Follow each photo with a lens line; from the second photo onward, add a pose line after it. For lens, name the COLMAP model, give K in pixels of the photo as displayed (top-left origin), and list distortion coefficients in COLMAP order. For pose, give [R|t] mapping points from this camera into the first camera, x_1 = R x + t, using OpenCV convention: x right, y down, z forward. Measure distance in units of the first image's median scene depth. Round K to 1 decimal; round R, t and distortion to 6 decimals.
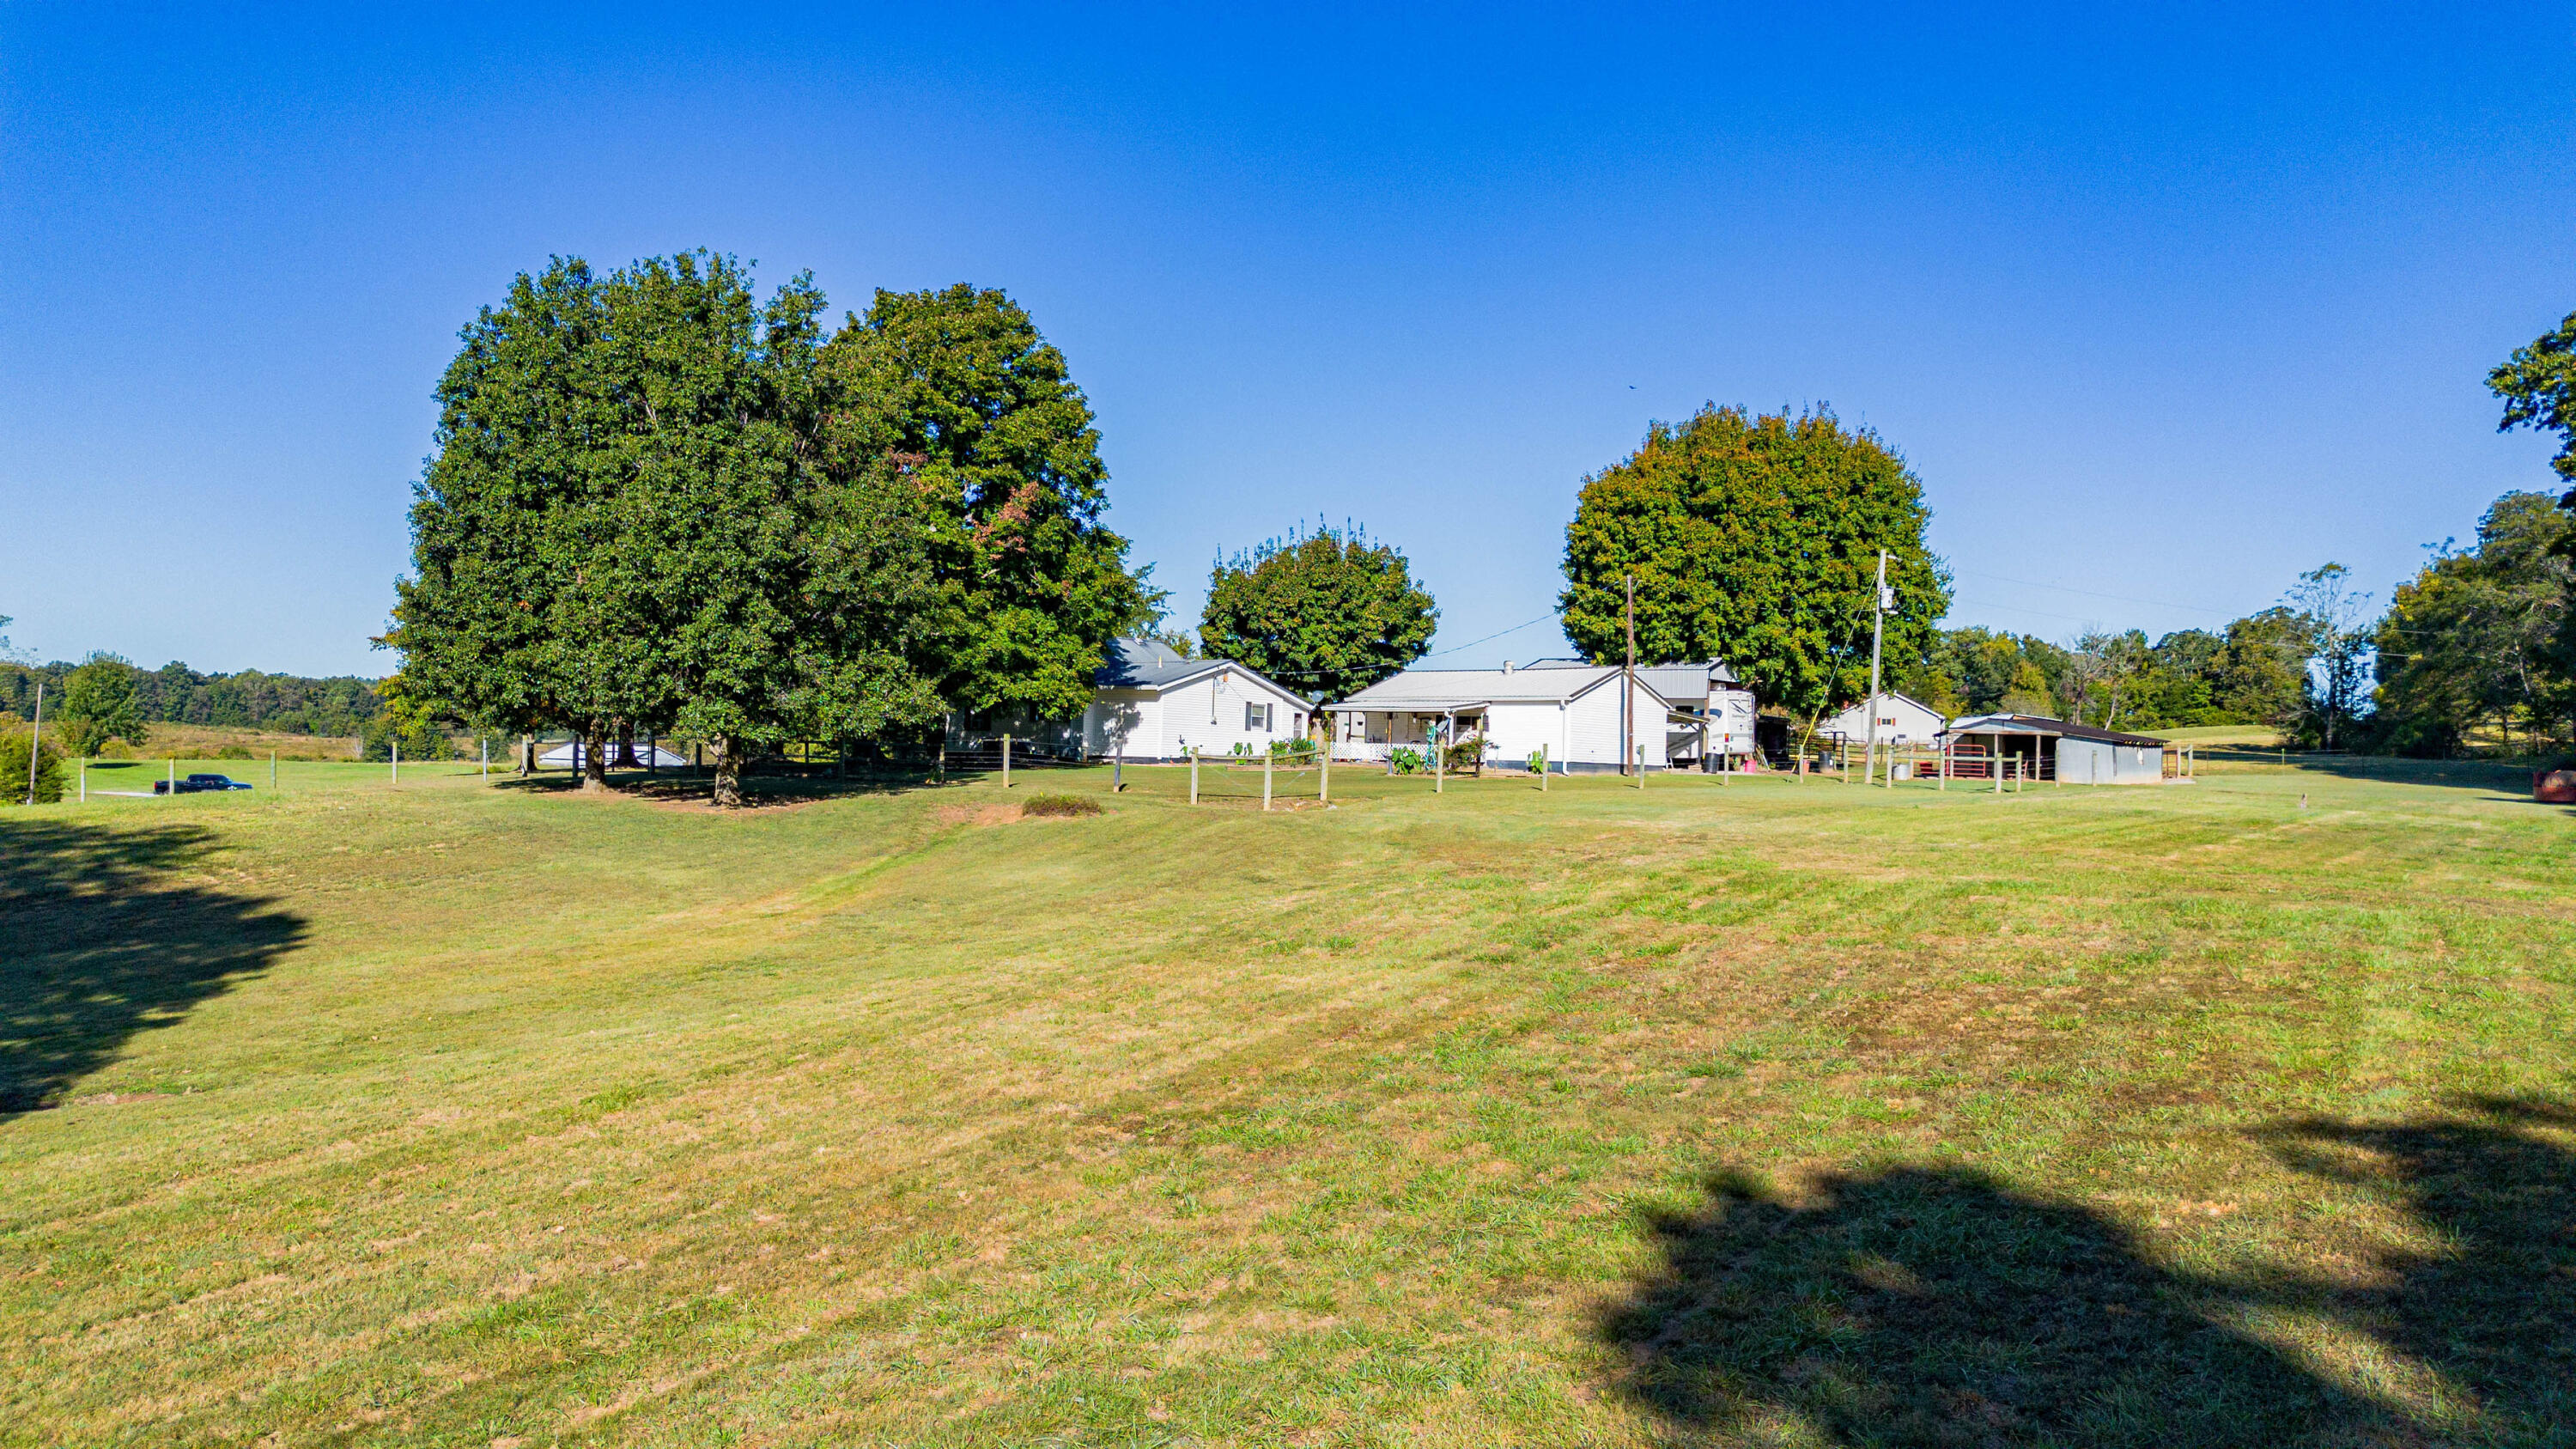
lens RADIAL K [[1801.5, 0, 1267.5], [0, 1801.5, 733.2], [0, 0, 1]] dist [0.067886, -0.072606]
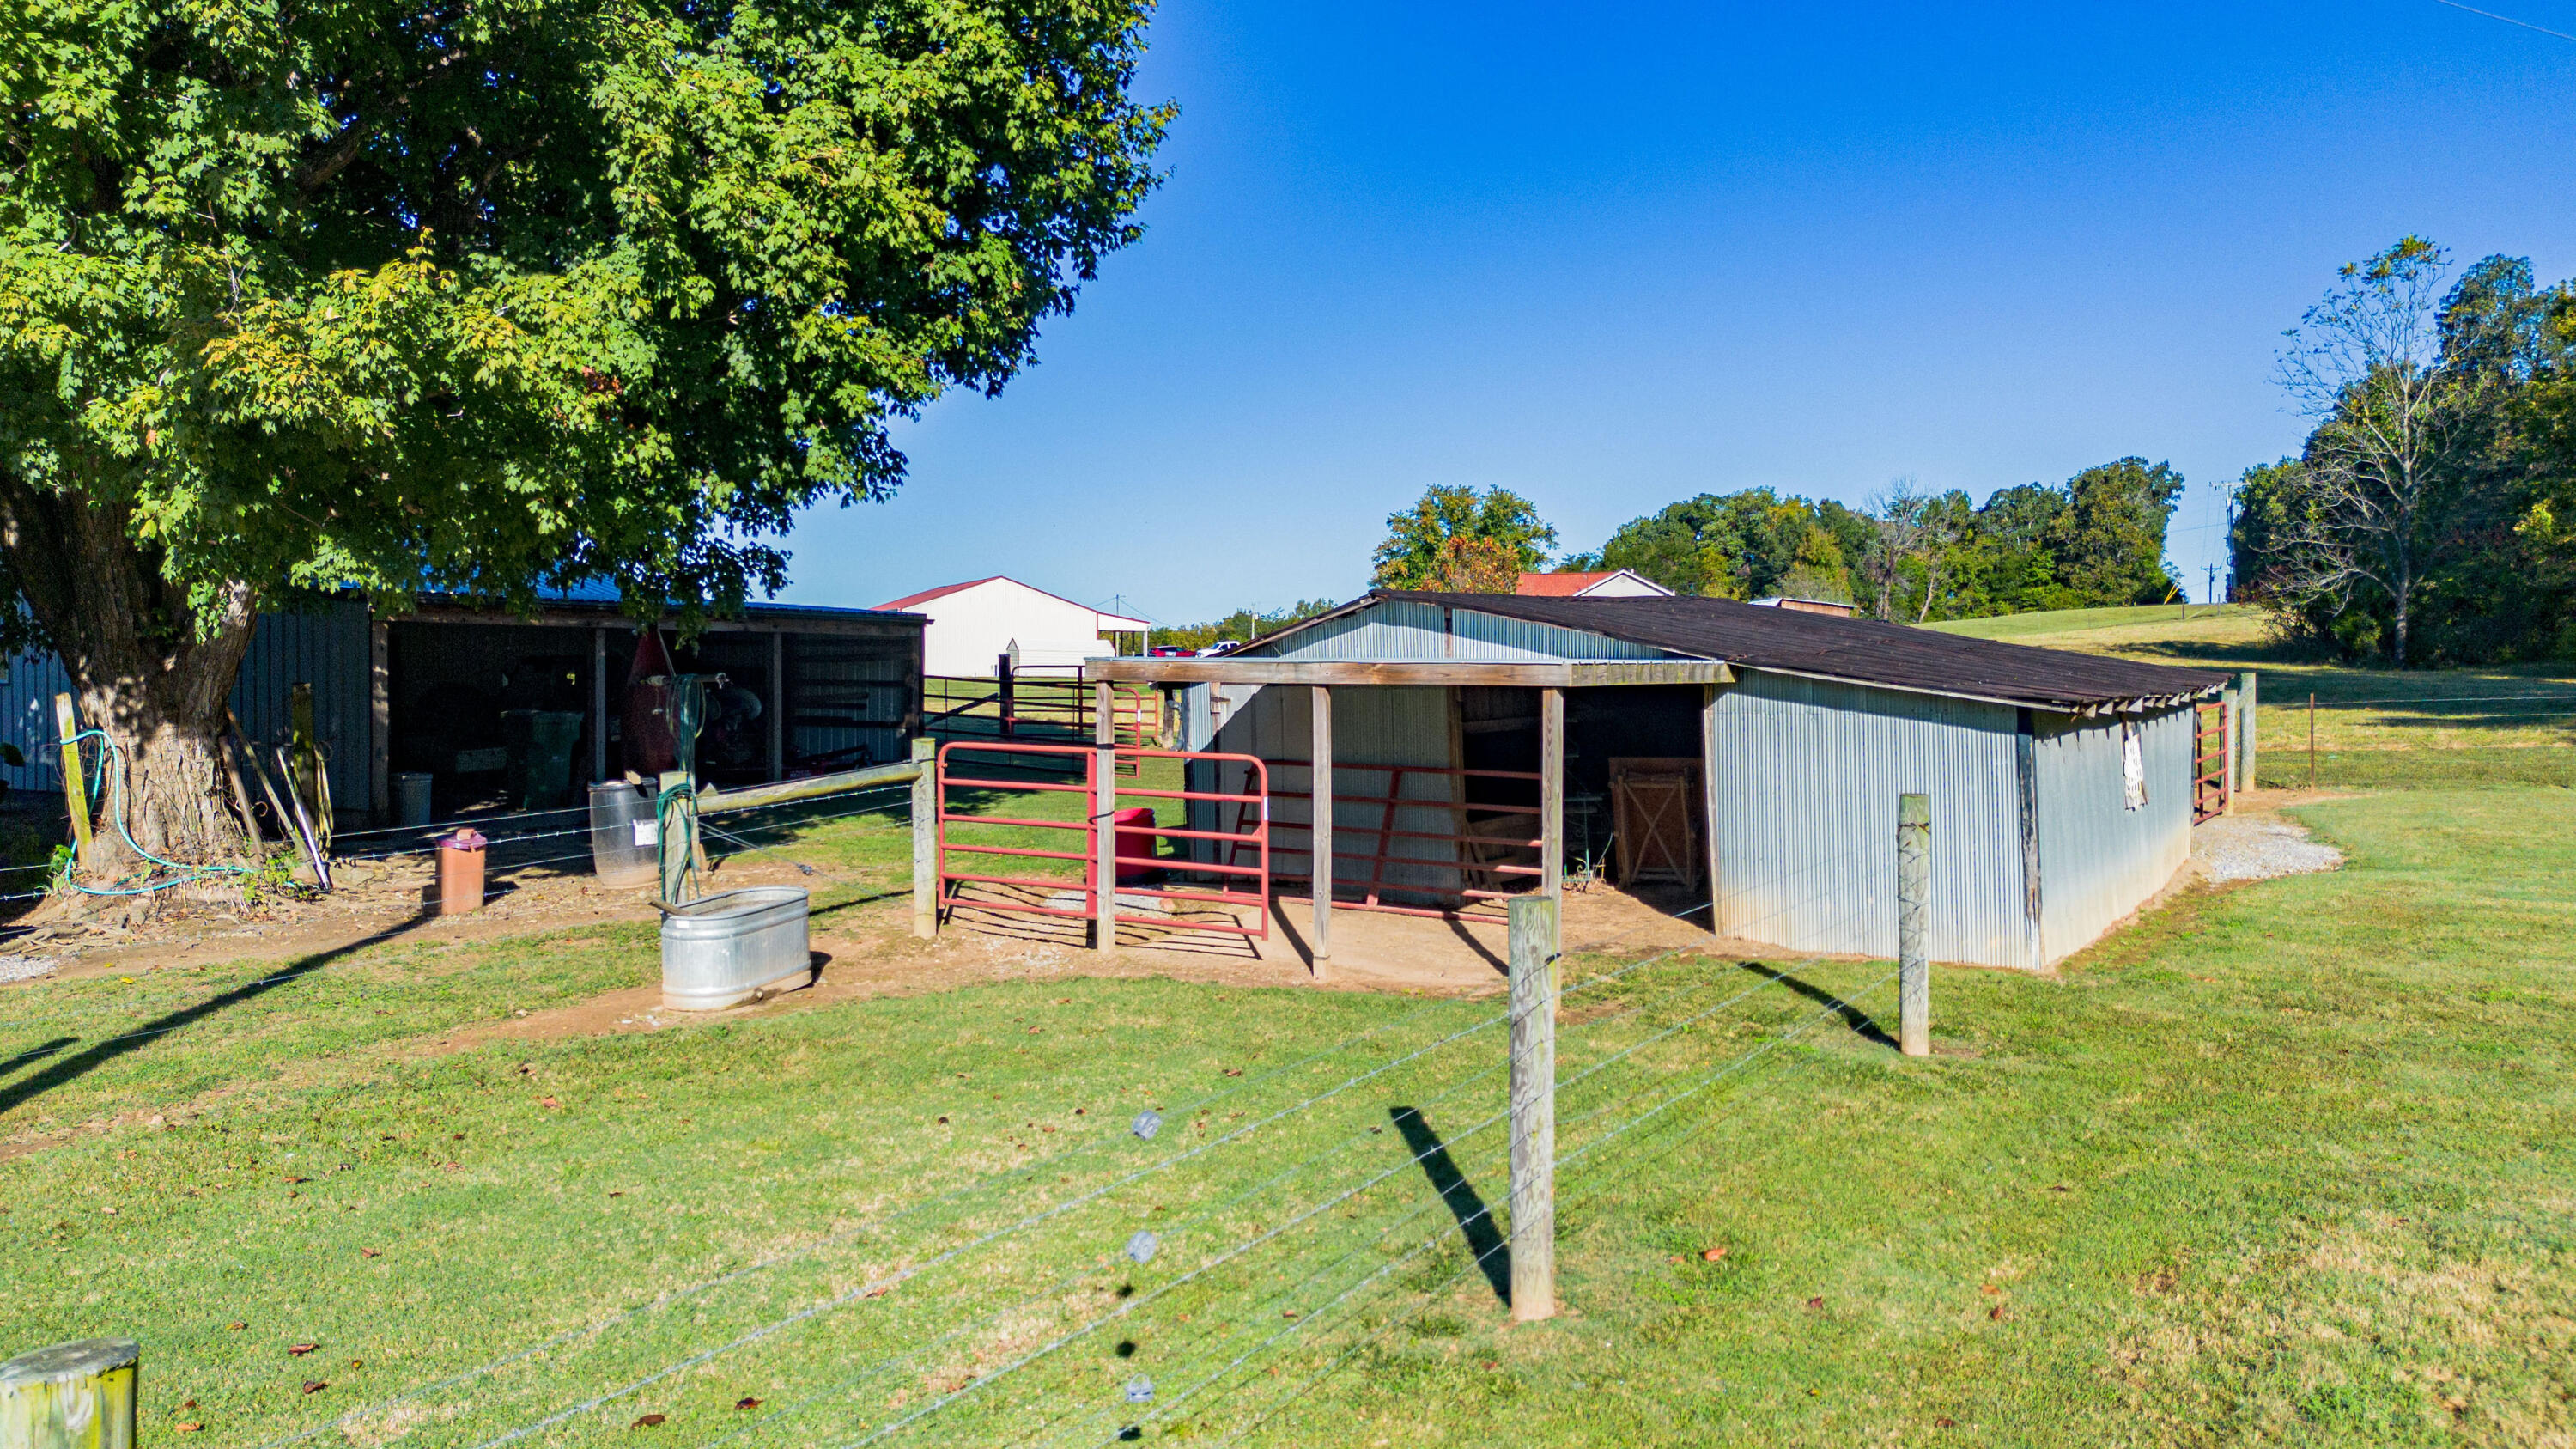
lens RADIAL K [[1868.9, 0, 1288.0], [0, 1868.9, 724.5], [0, 0, 1]] dist [0.081600, -0.092748]
pose [[0.993796, -0.031703, 0.106603, 0.380771], [0.026863, 0.998555, 0.046536, -0.004656], [-0.107924, -0.043384, 0.993212, 0.833843]]
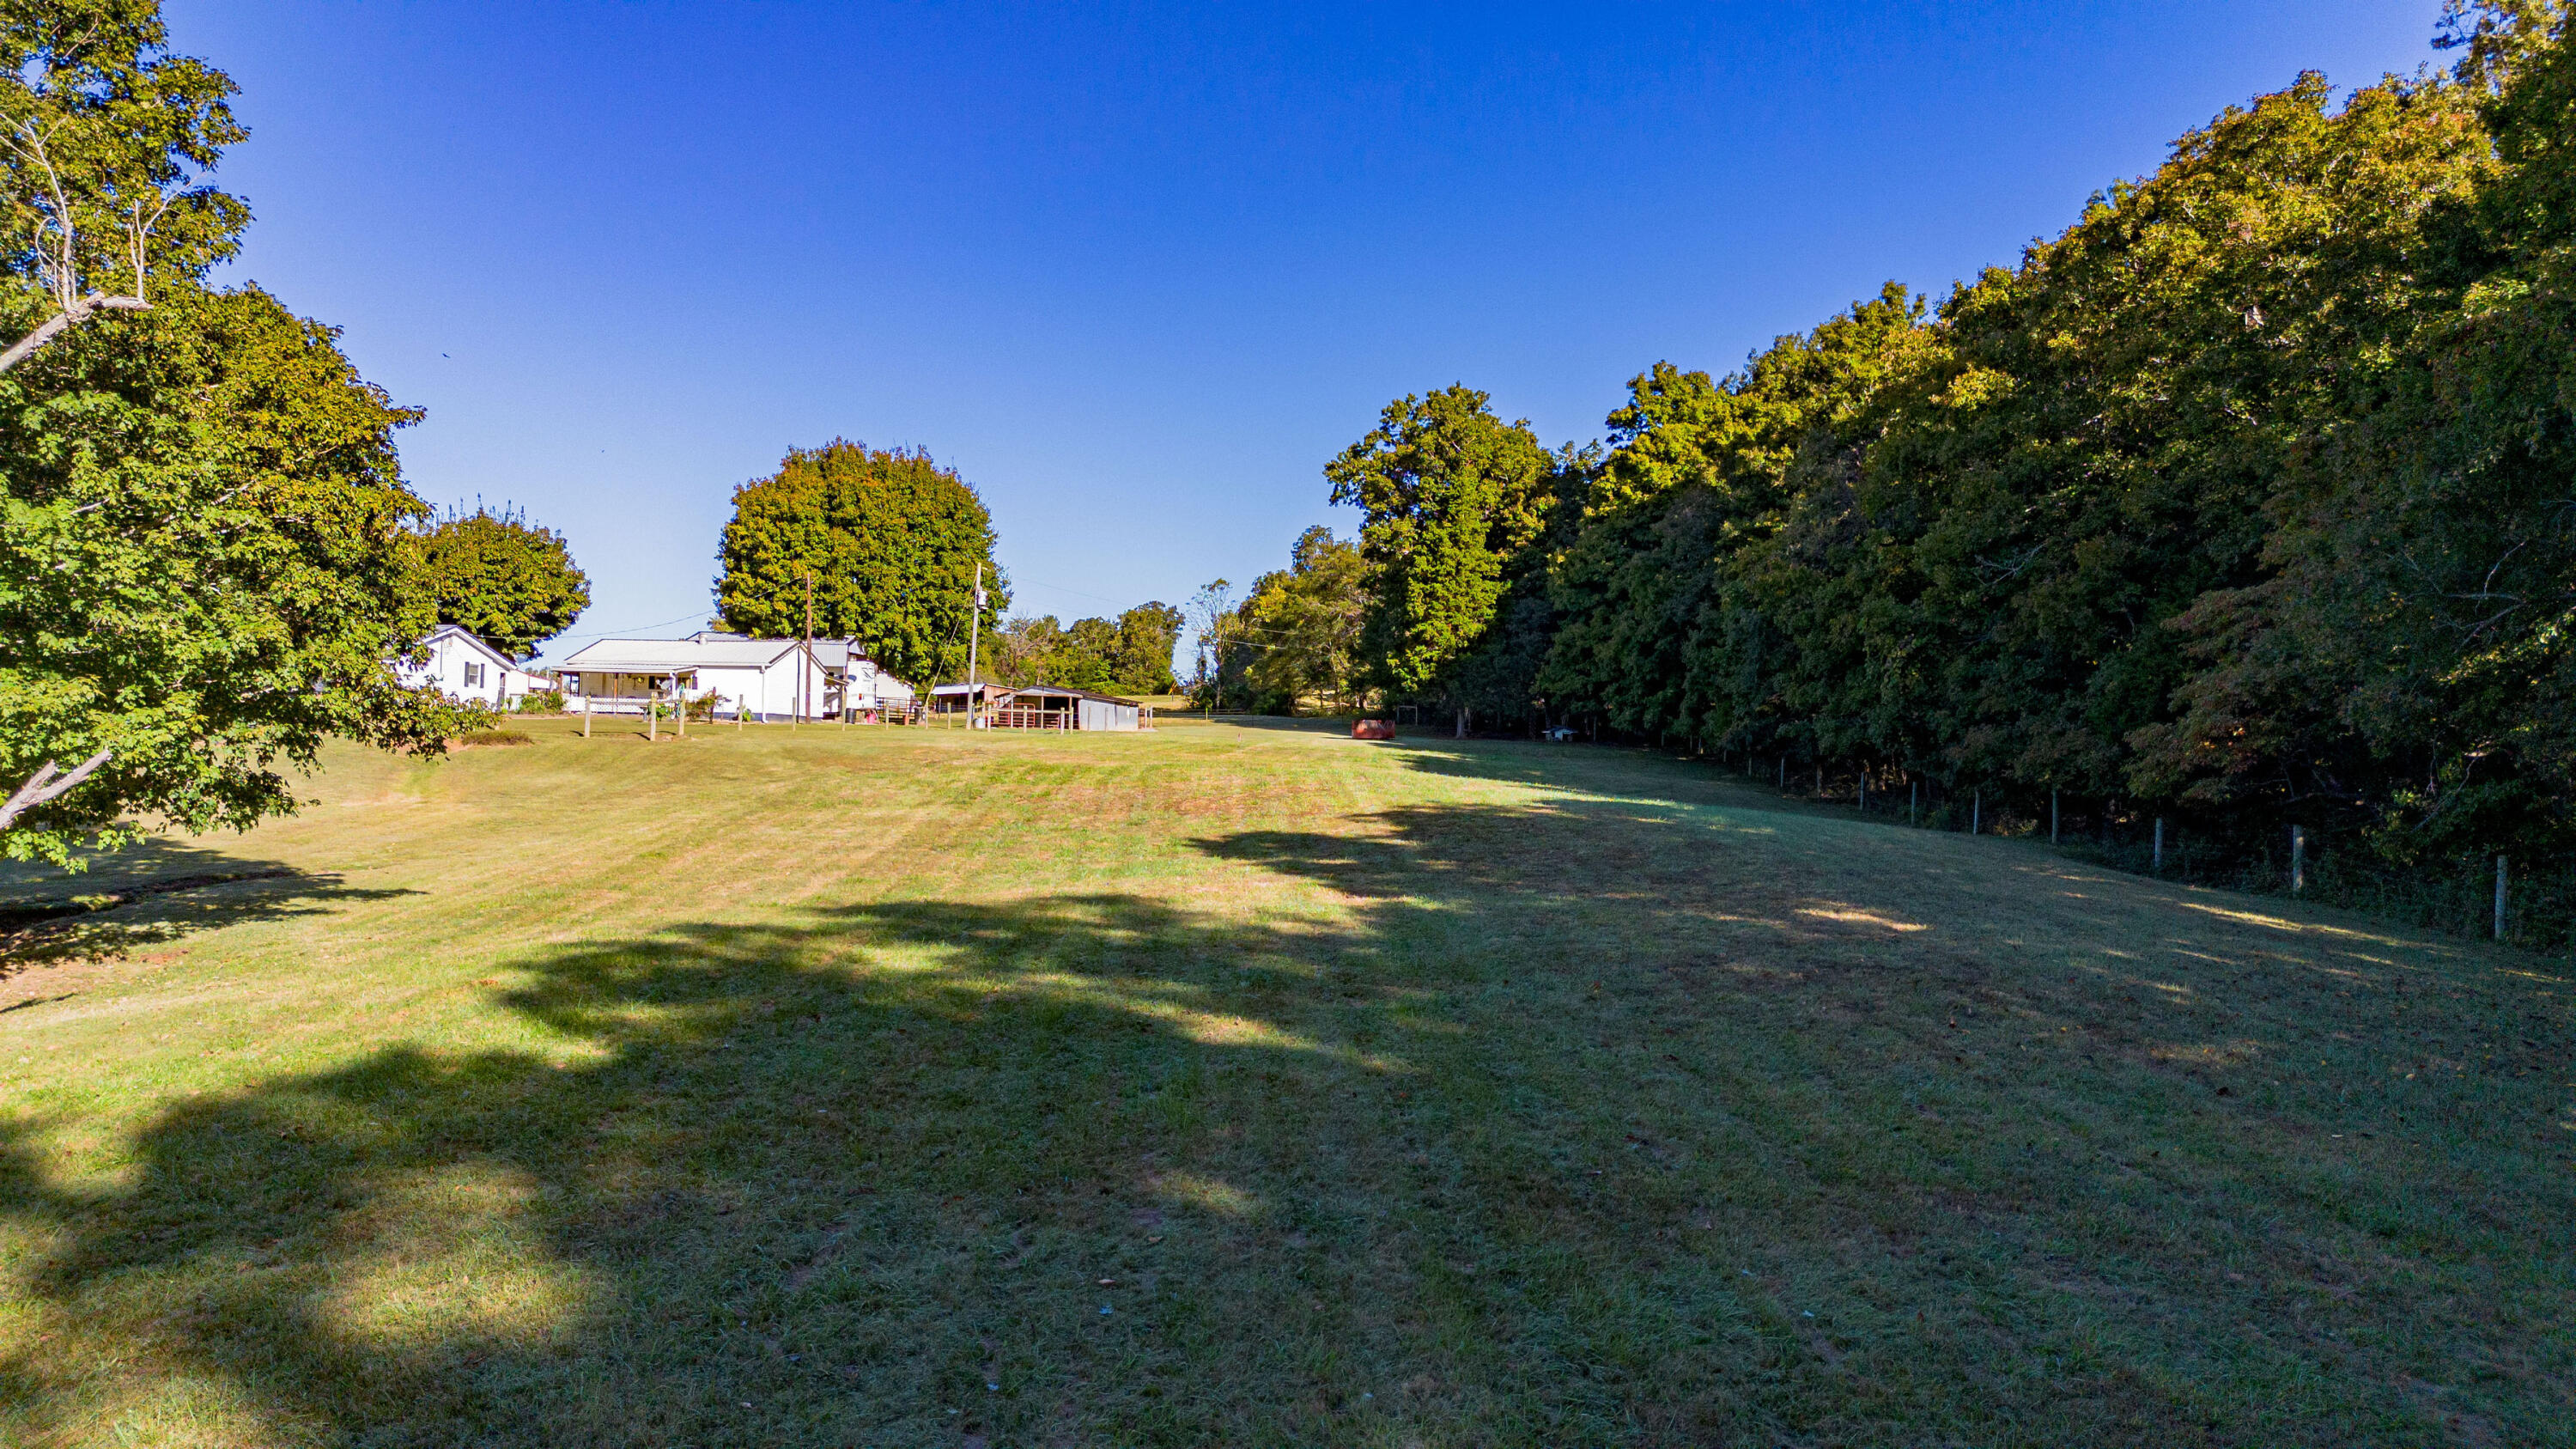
lens RADIAL K [[1801.5, 0, 1267.5], [0, 1801.5, 733.2], [0, 0, 1]] dist [0.067886, -0.072606]
pose [[0.834638, -0.001359, 0.550797, -0.219977], [-0.008134, 0.999858, 0.014792, 0.006942], [-0.550738, -0.016826, 0.834508, -0.258457]]
